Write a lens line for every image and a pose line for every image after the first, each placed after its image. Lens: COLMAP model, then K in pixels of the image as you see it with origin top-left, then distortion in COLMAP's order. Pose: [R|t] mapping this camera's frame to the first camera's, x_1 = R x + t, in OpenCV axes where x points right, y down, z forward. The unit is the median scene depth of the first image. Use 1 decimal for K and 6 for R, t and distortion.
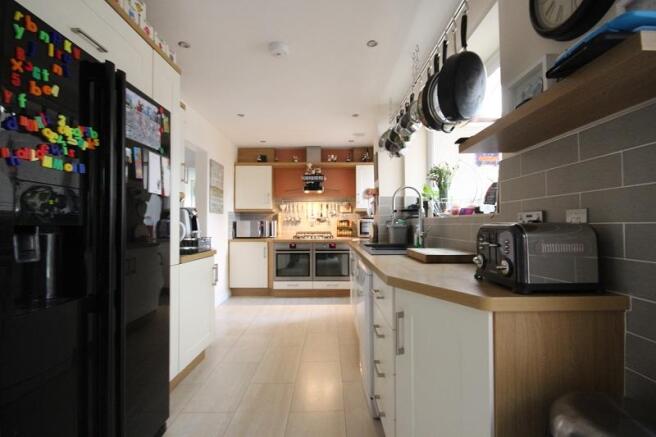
lens RADIAL K [[301.6, 0, 328.3], [0, 301.6, 218.9], [0, 0, 1]] dist [-0.008022, -0.001628]
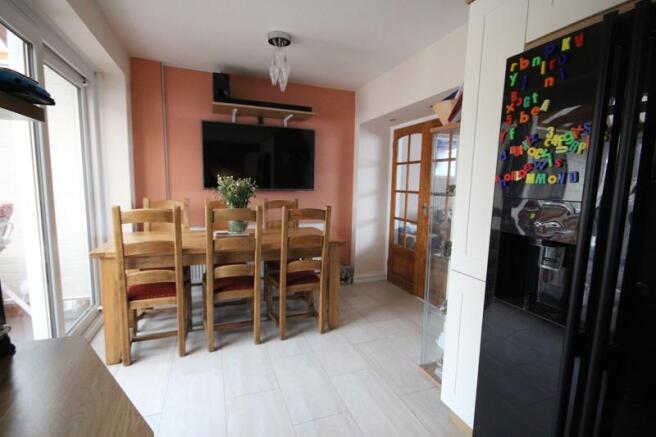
lens RADIAL K [[301.6, 0, 327.7], [0, 301.6, 218.6], [0, 0, 1]] dist [-0.008022, -0.001628]
pose [[-0.924156, 0.033578, -0.380536, 0.034464], [-0.005440, 0.994872, 0.100997, -0.030194], [0.381976, 0.095407, -0.919234, 0.347158]]
